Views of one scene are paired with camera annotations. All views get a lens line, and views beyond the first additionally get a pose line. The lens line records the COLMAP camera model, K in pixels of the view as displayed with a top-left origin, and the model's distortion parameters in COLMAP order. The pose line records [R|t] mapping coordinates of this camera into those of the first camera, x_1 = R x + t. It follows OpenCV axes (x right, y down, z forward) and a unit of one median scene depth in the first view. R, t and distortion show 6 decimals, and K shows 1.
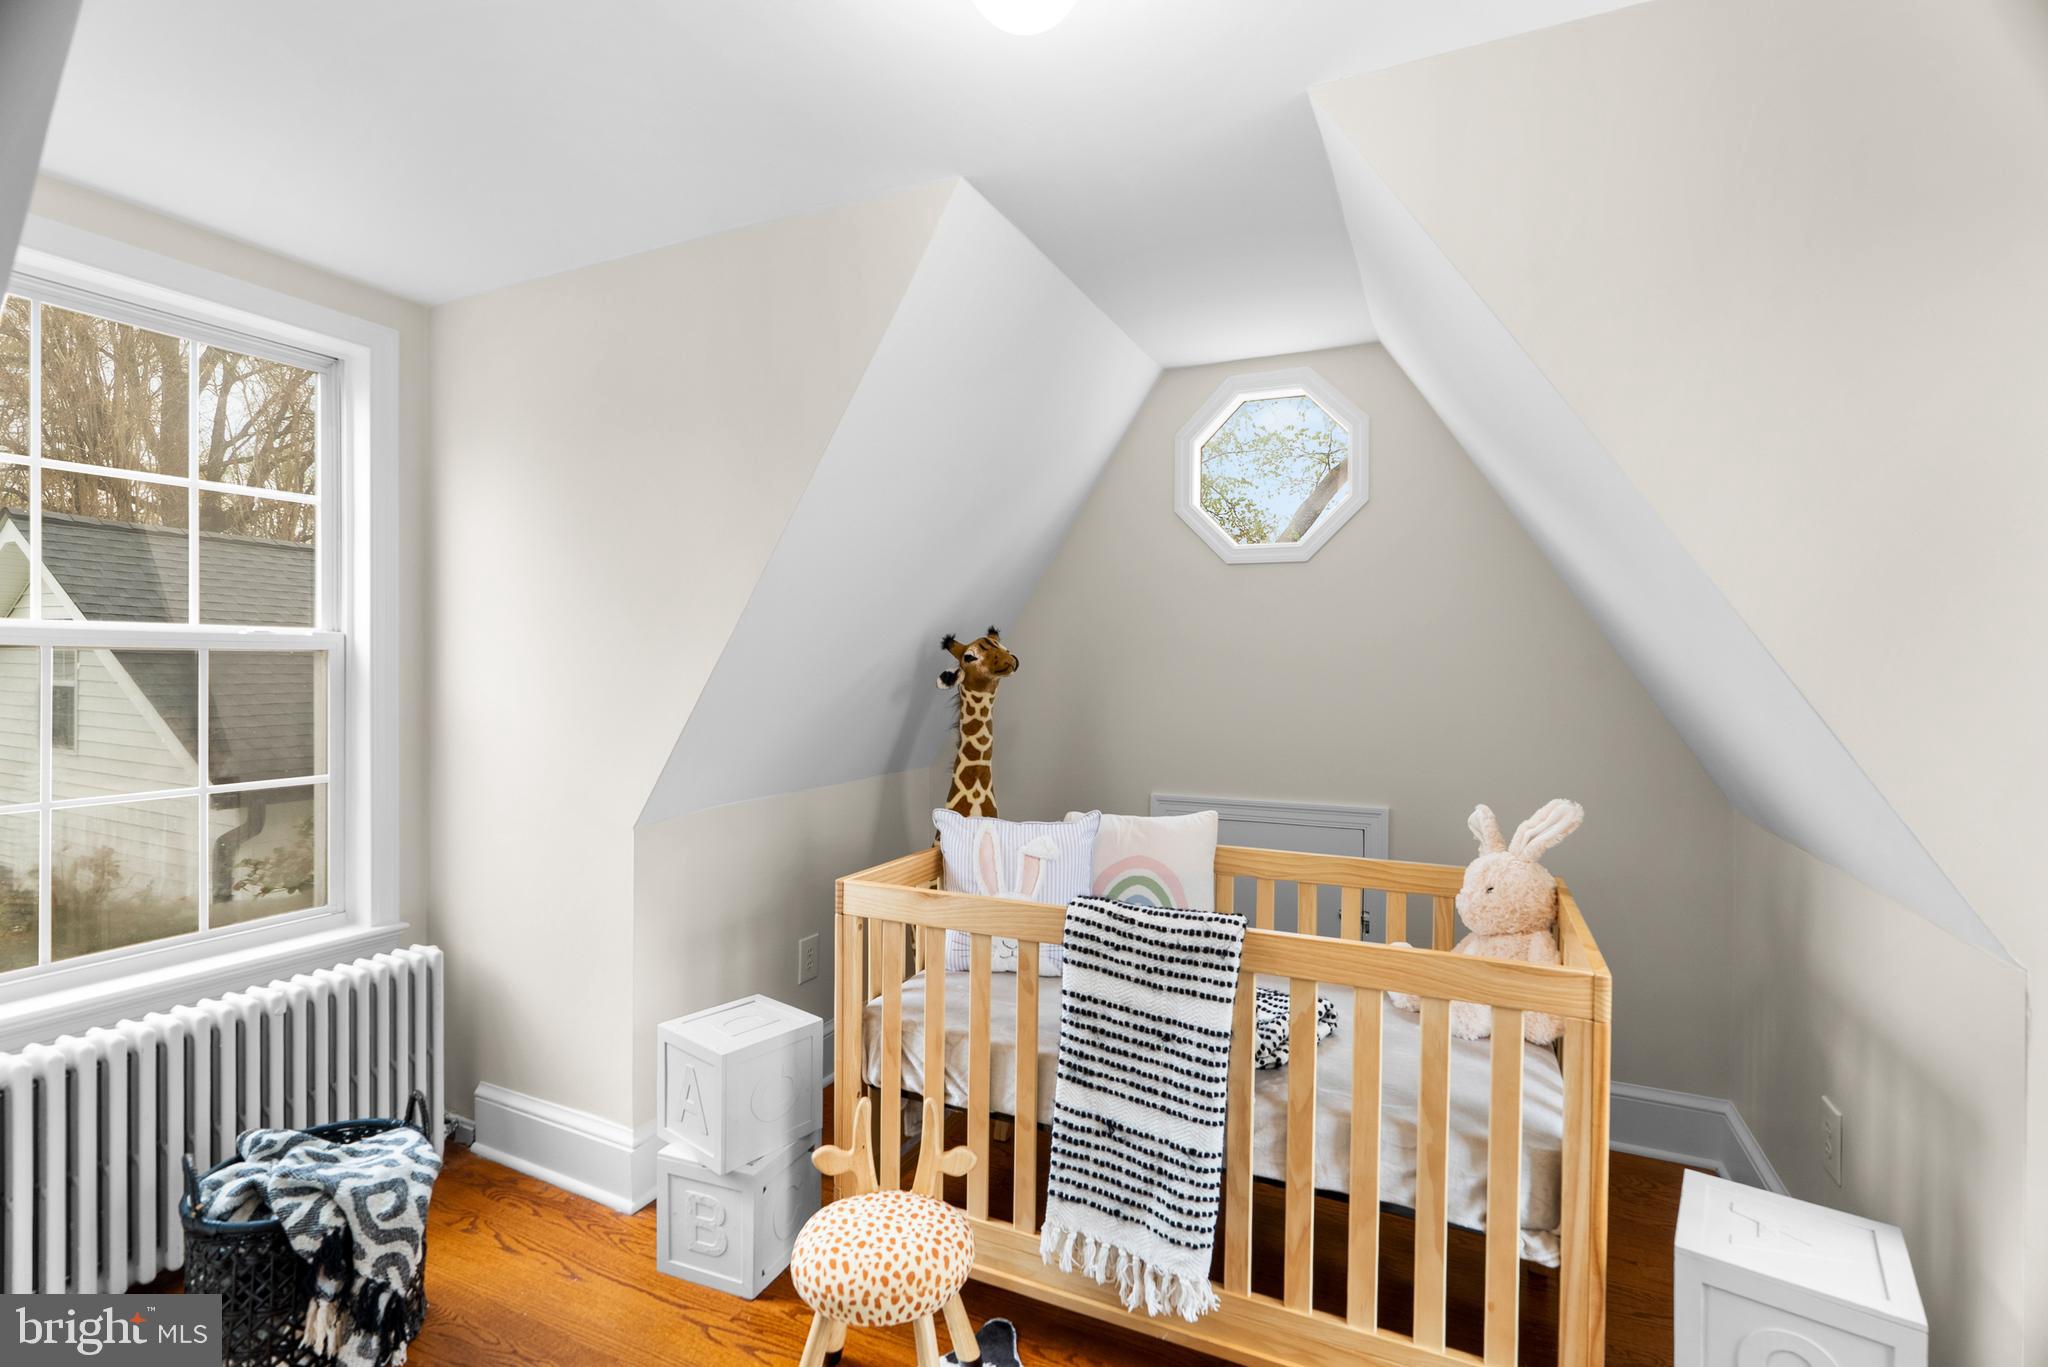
lens RADIAL K [[943.5, 0, 1026.2], [0, 943.5, 675.0], [0, 0, 1]] dist [-0.003231, 0.000675]
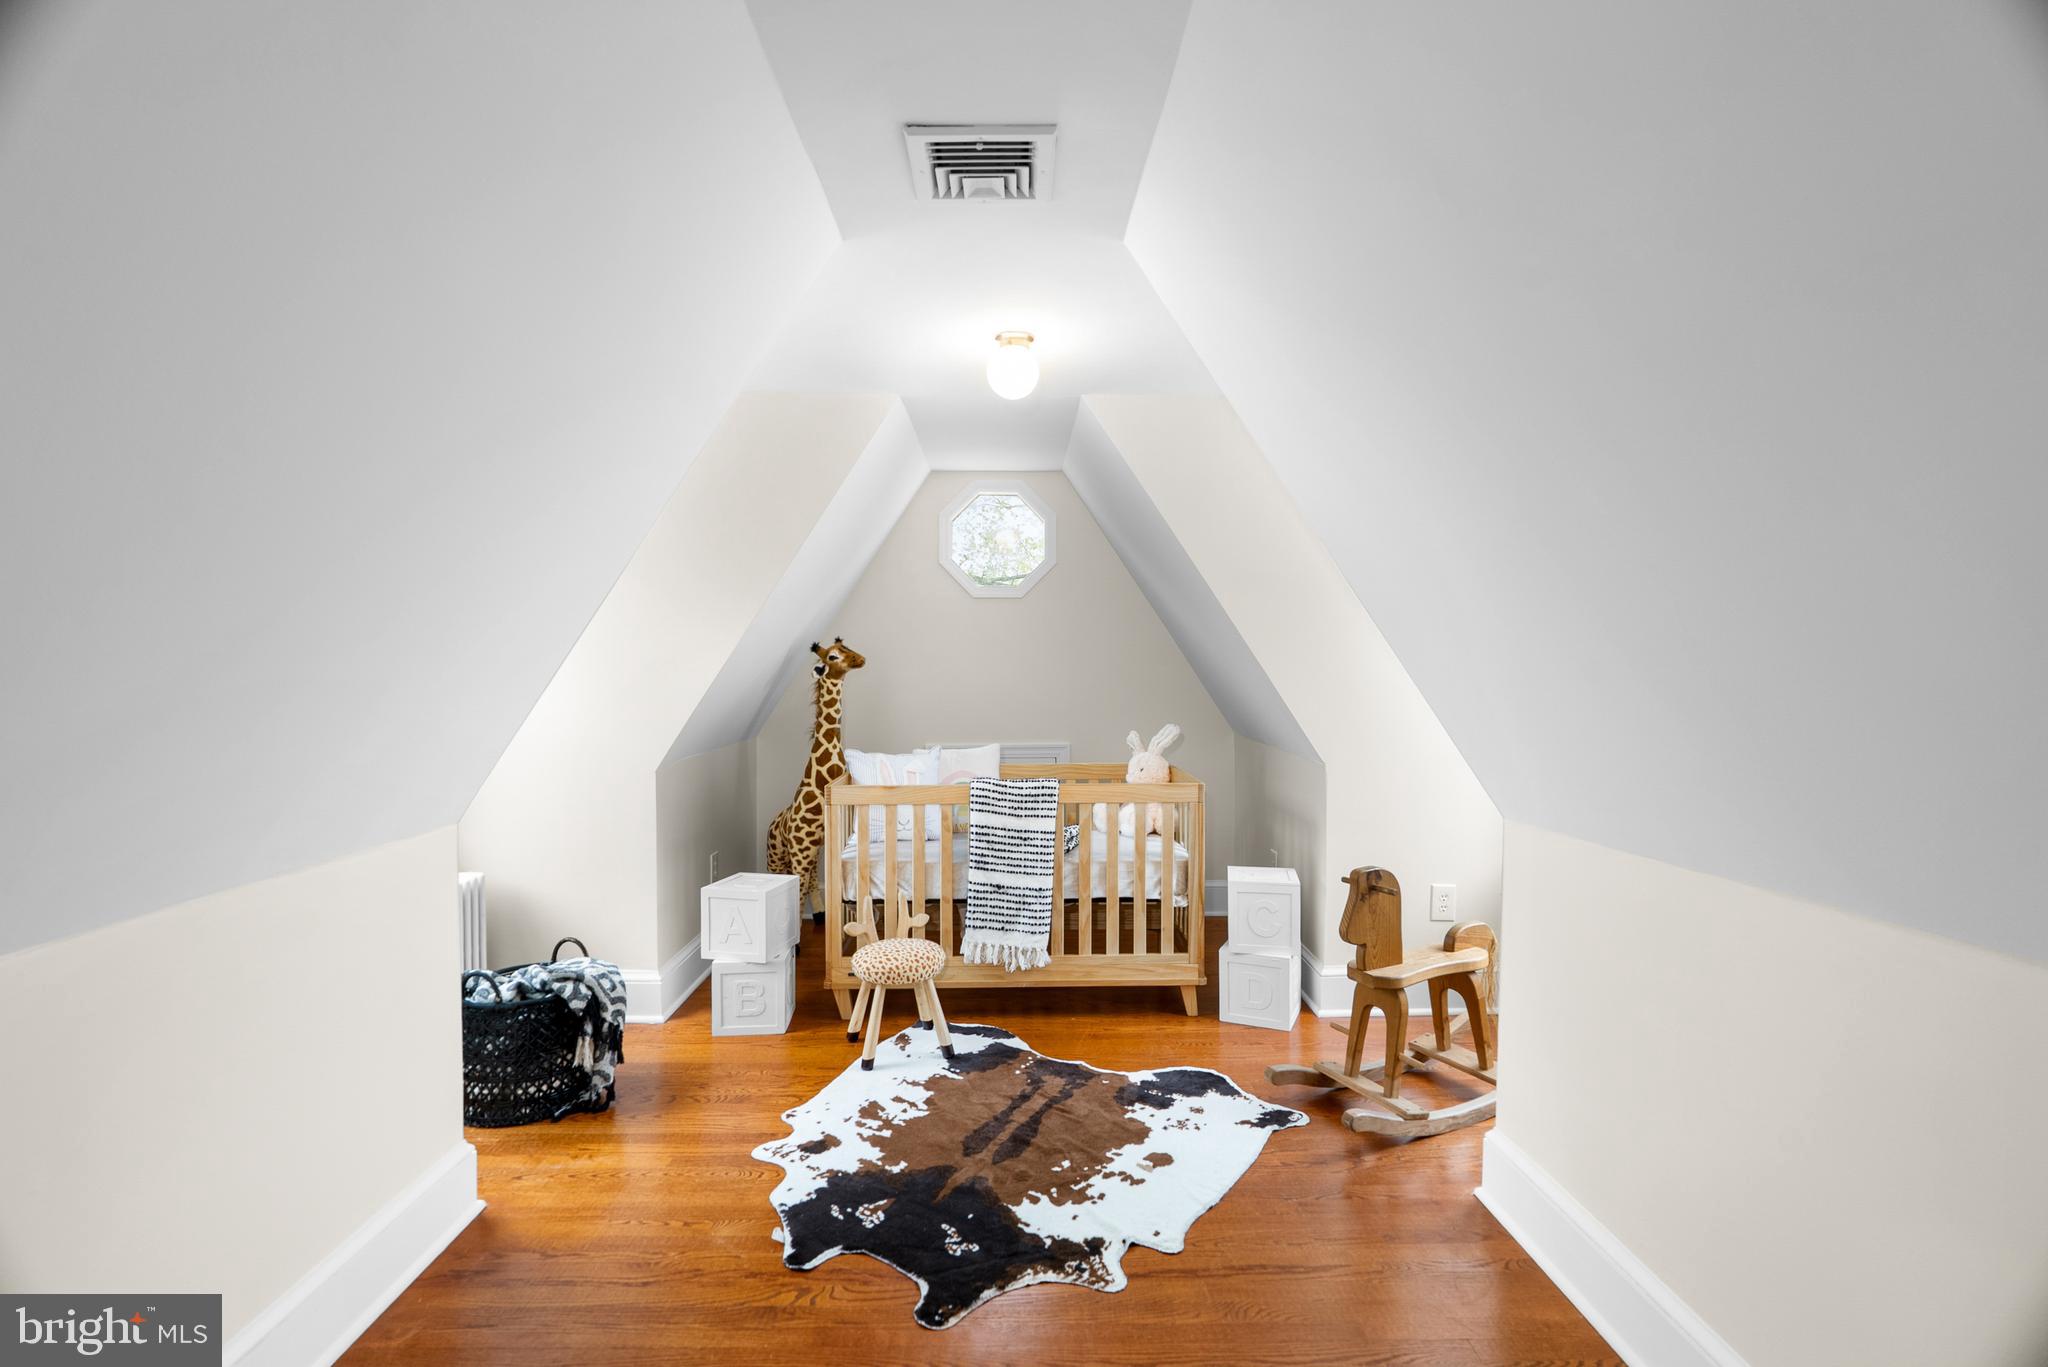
lens RADIAL K [[943.5, 0, 1026.2], [0, 943.5, 675.0], [0, 0, 1]] dist [-0.003231, 0.000675]
pose [[0.898606, -0.017839, 0.438393, -0.736950], [0.015734, 0.999841, 0.008434, 0.003890], [-0.438474, -0.000681, 0.898744, -0.853297]]
